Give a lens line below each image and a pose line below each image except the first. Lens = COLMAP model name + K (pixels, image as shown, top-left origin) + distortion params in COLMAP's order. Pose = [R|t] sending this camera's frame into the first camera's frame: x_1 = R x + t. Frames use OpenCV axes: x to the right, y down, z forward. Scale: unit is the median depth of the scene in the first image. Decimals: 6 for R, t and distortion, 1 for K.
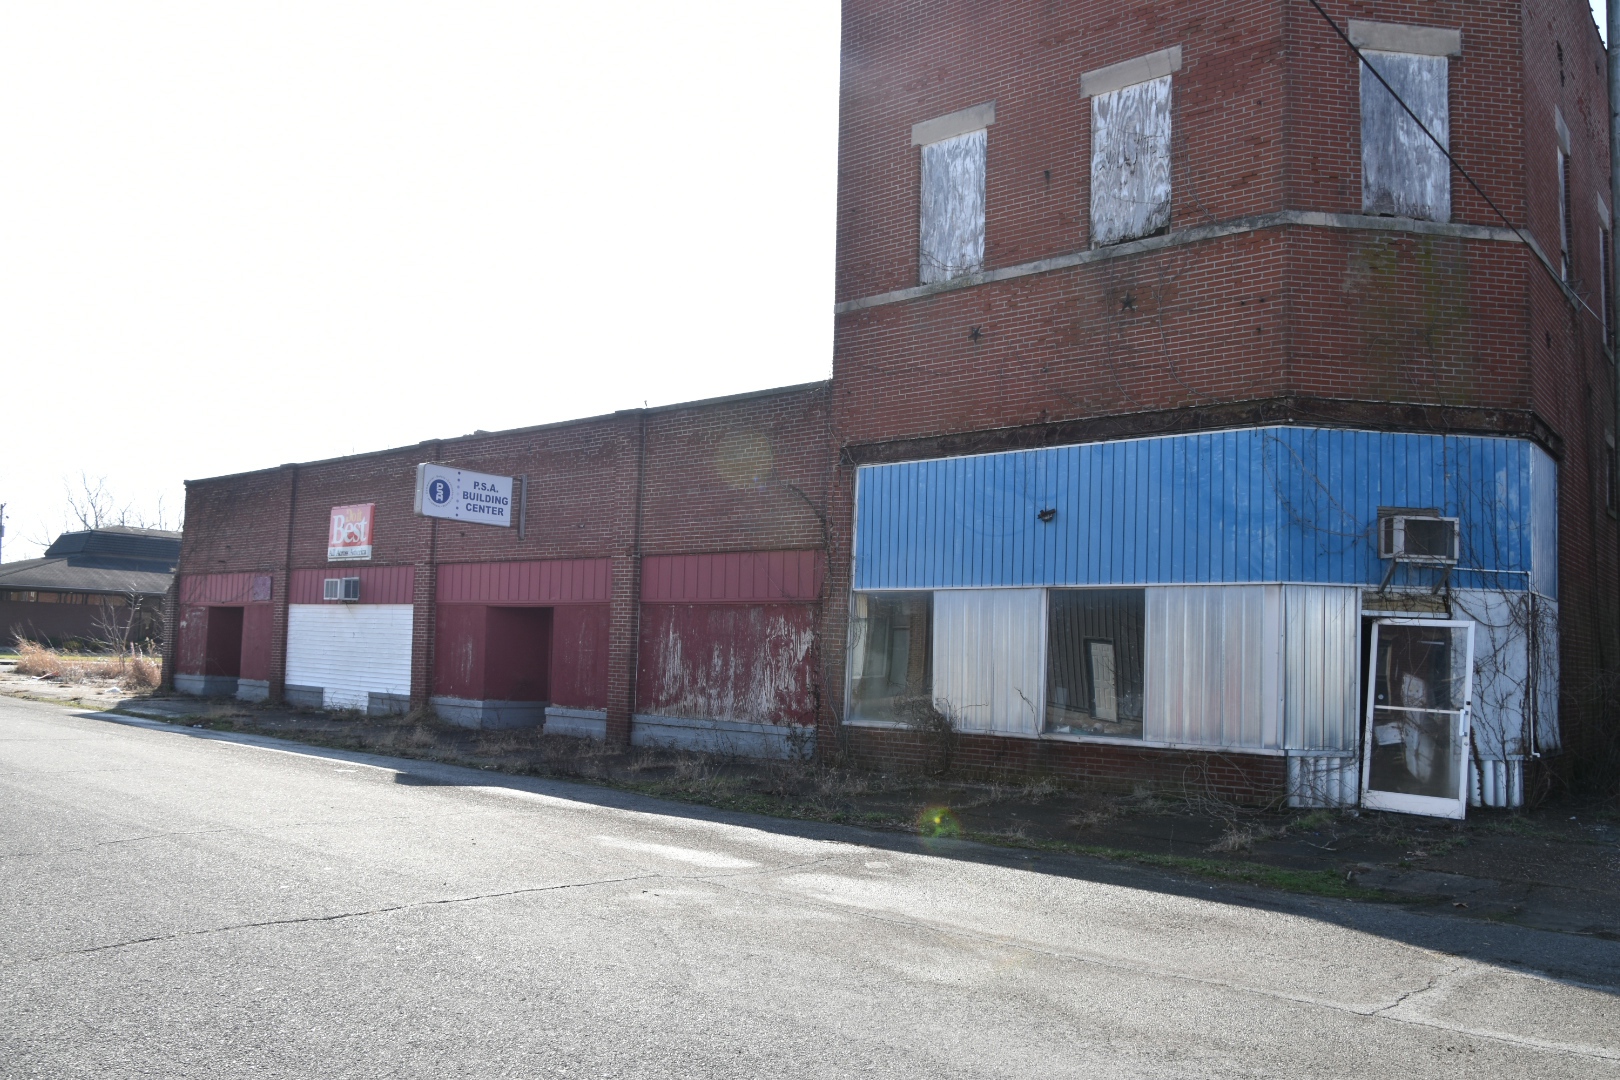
lens RADIAL K [[1253.6, 0, 814.9], [0, 1253.6, 563.4], [0, 0, 1]] dist [-0.047651, -0.007471]
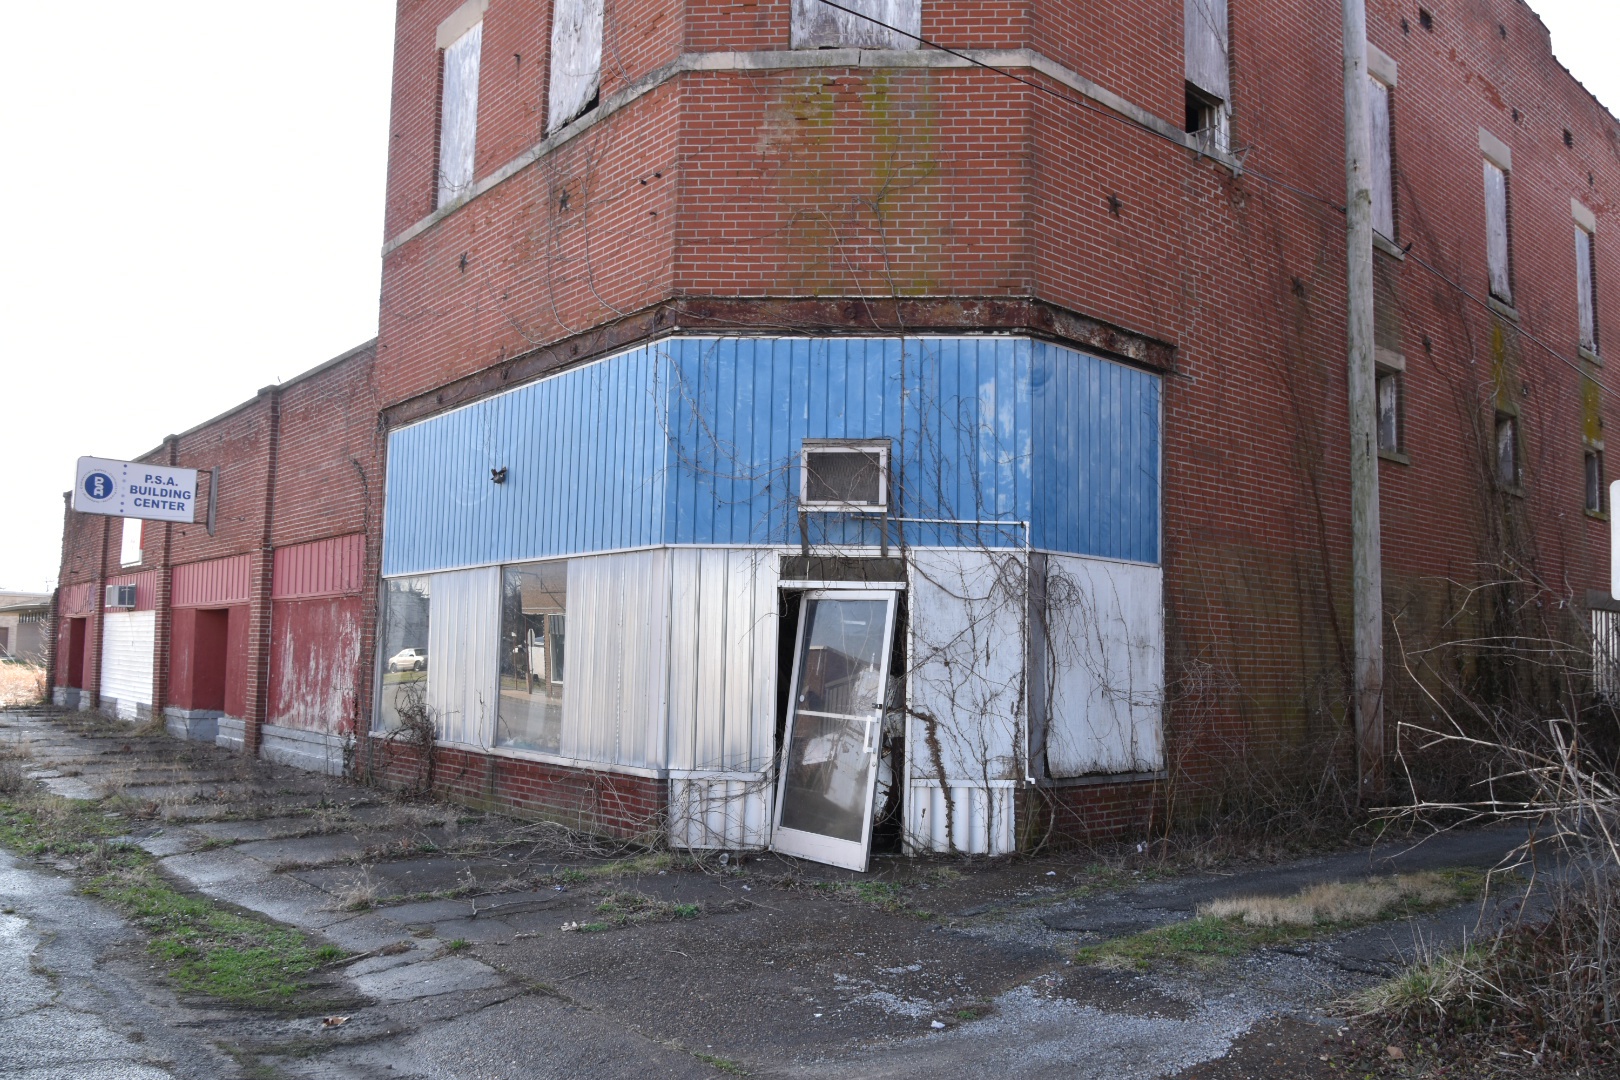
lens RADIAL K [[1253.6, 0, 814.9], [0, 1253.6, 563.4], [0, 0, 1]] dist [-0.047651, -0.007471]
pose [[0.987355, -0.024356, -0.156644, 0.557852], [0.022615, 0.999661, -0.012889, 0.036392], [0.156905, 0.009183, 0.987571, 0.261155]]
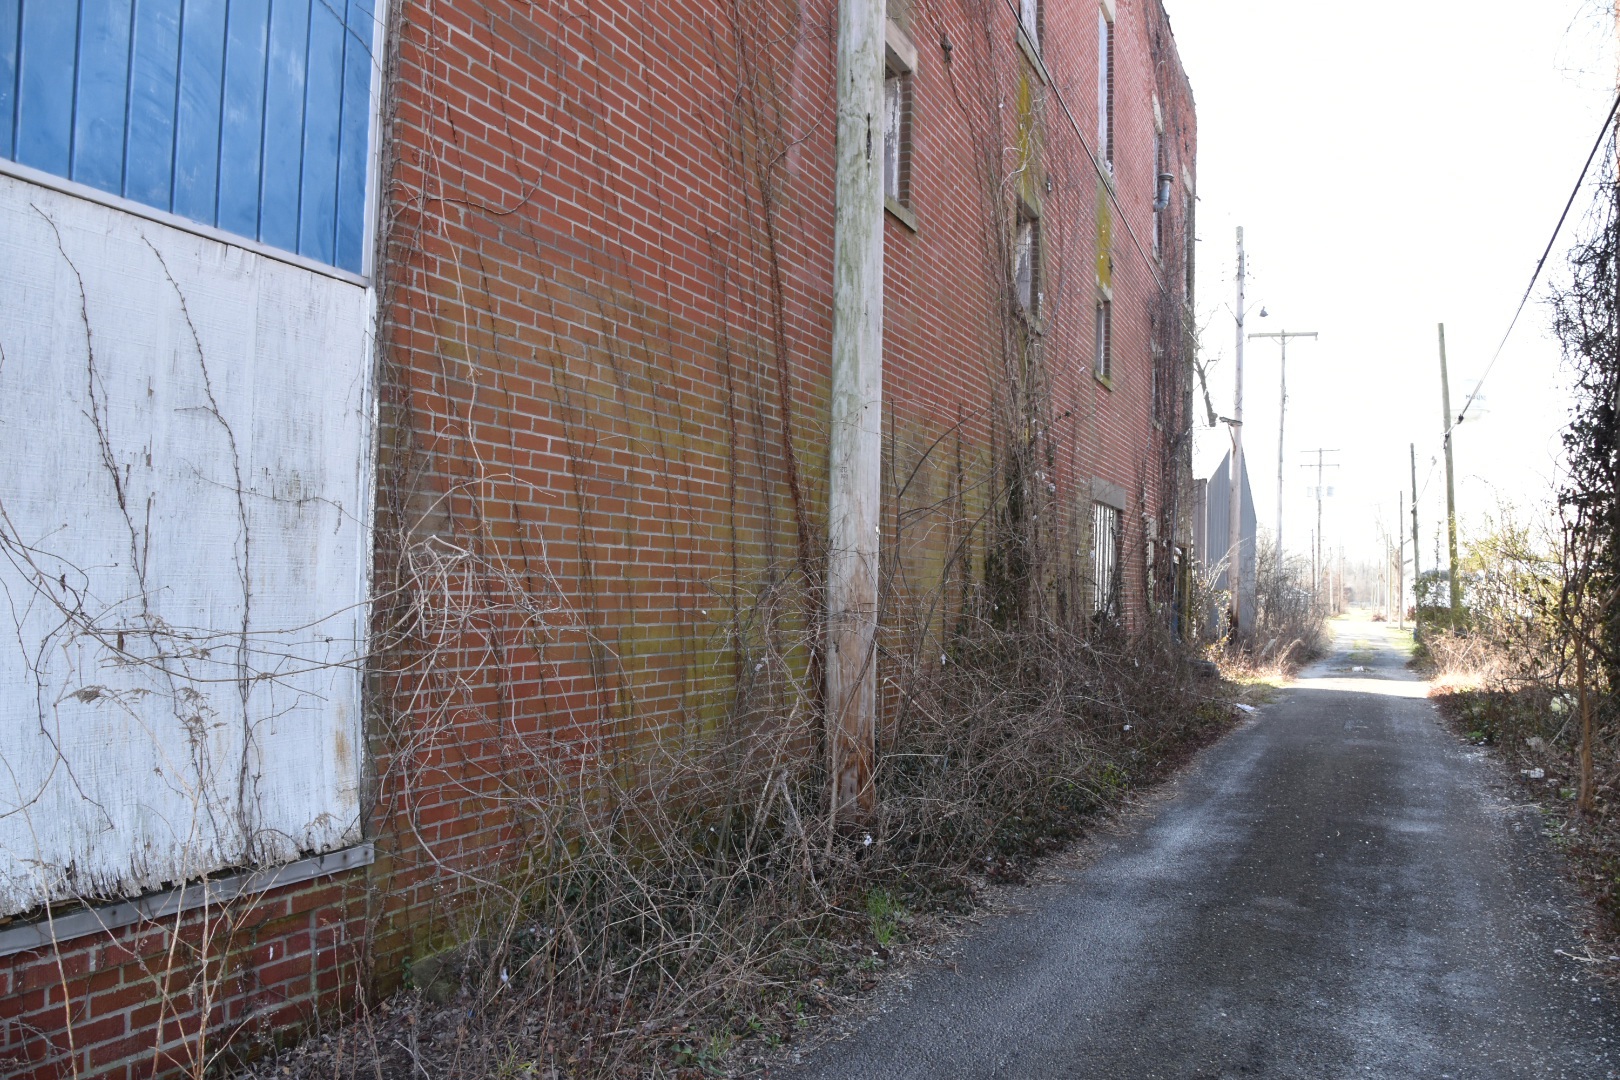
lens RADIAL K [[1235.1, 0, 813.6], [0, 1235.1, 565.9], [0, 0, 1]] dist [-0.056783, -0.004882]
pose [[0.962173, -0.004351, 0.272406, 0.671709], [-0.013458, 0.997893, 0.063475, 0.078788], [-0.272108, -0.064740, 0.960086, 0.776318]]
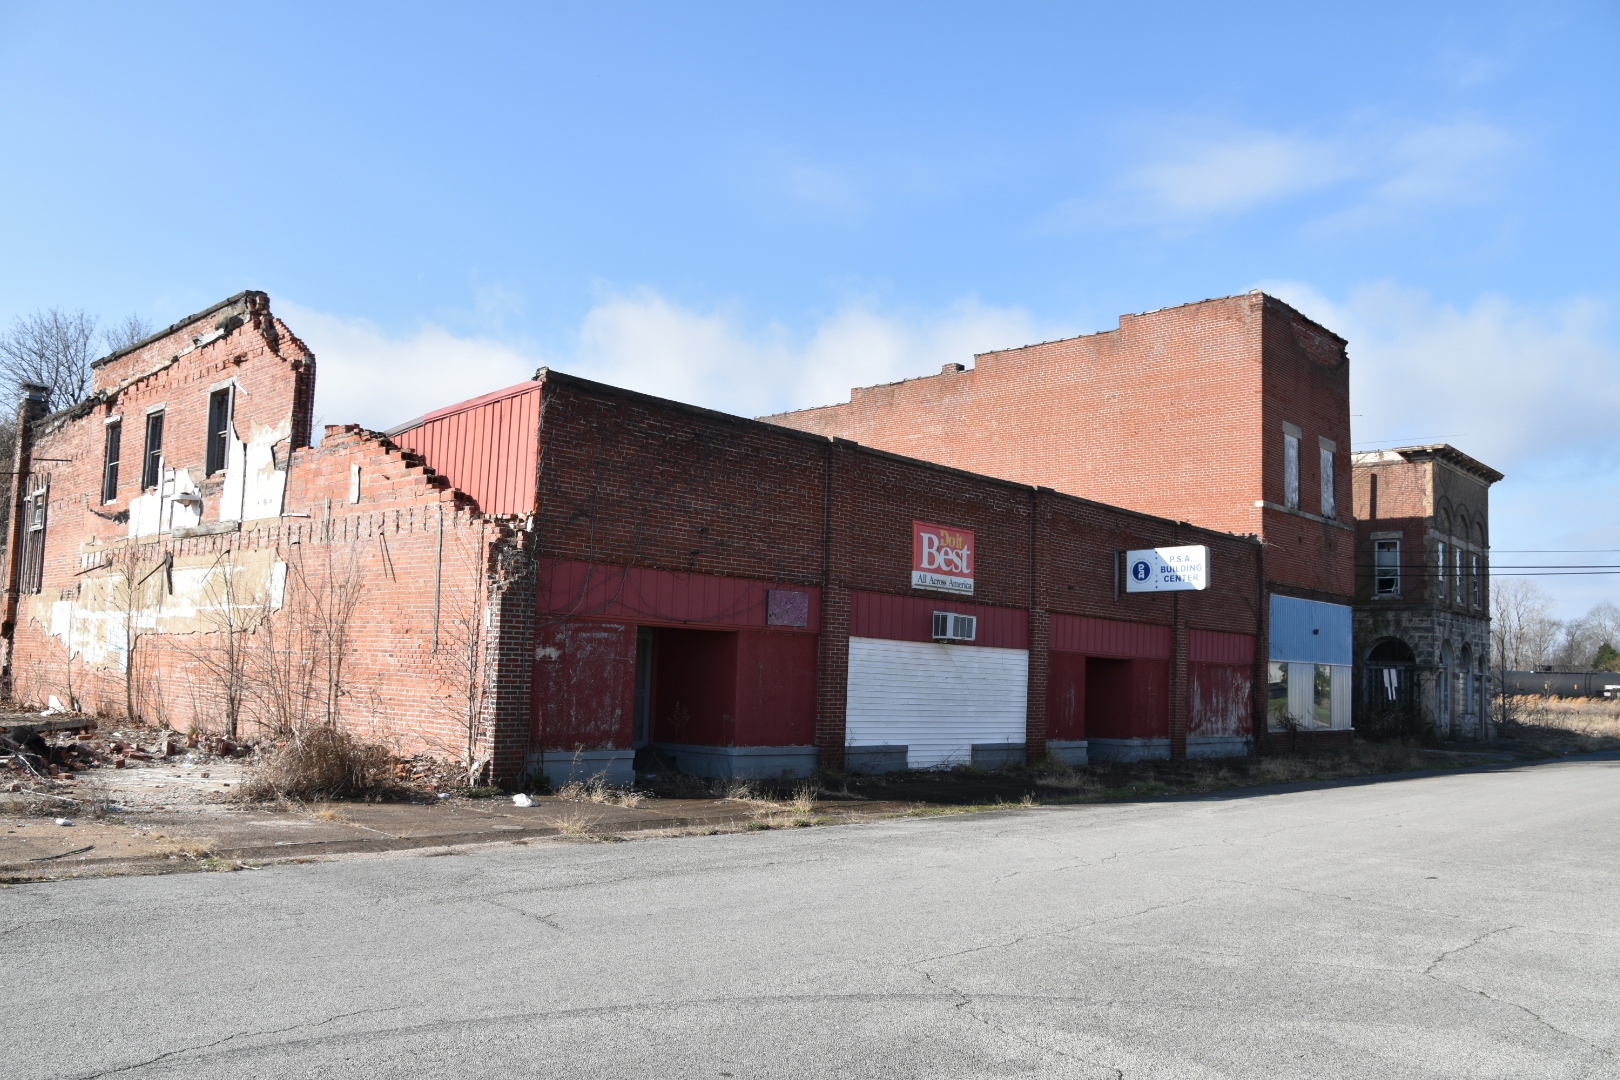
lens RADIAL K [[1253.6, 0, 814.9], [0, 1253.6, 563.4], [0, 0, 1]] dist [-0.047651, -0.007471]
pose [[0.053001, 0.063076, 0.996600, -2.295808], [-0.105113, 0.992811, -0.057246, 0.068241], [-0.993047, -0.101721, 0.059251, 1.942529]]
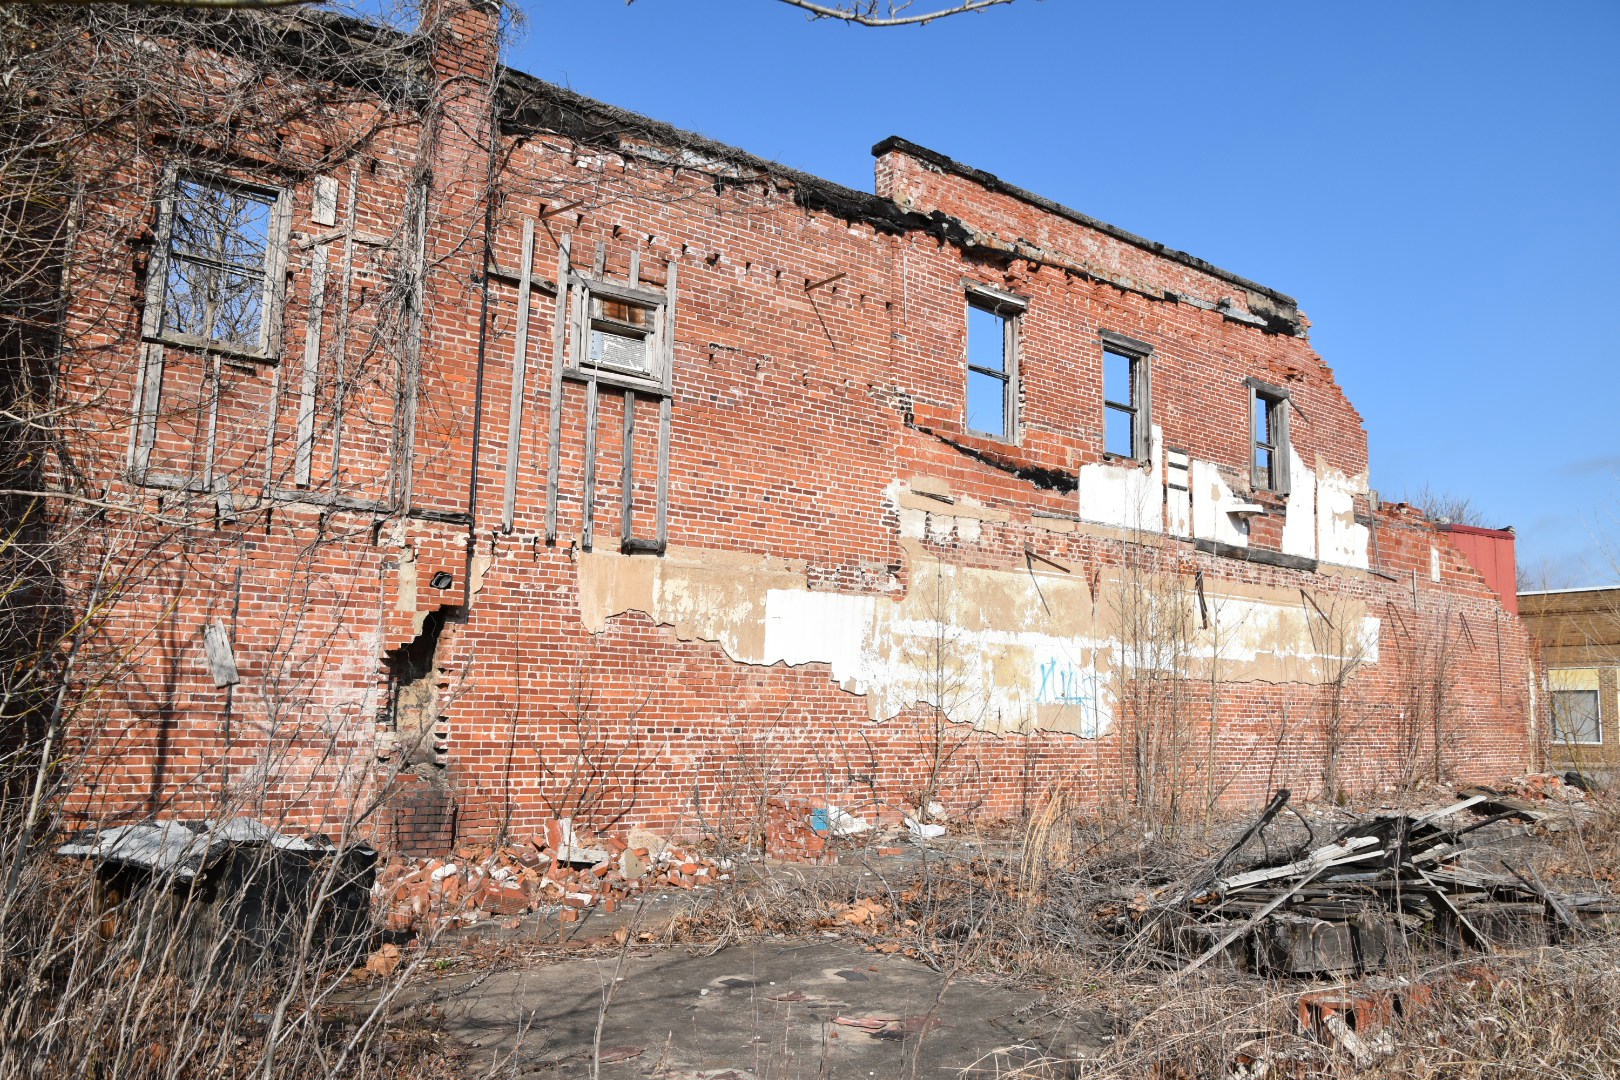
lens RADIAL K [[1253.6, 0, 814.9], [0, 1253.6, 563.4], [0, 0, 1]] dist [-0.047651, -0.007471]
pose [[-0.979415, -0.015836, 0.201234, -0.515982], [-0.055526, 0.979595, -0.193159, 0.309491], [-0.194069, -0.200357, -0.960310, 4.223966]]
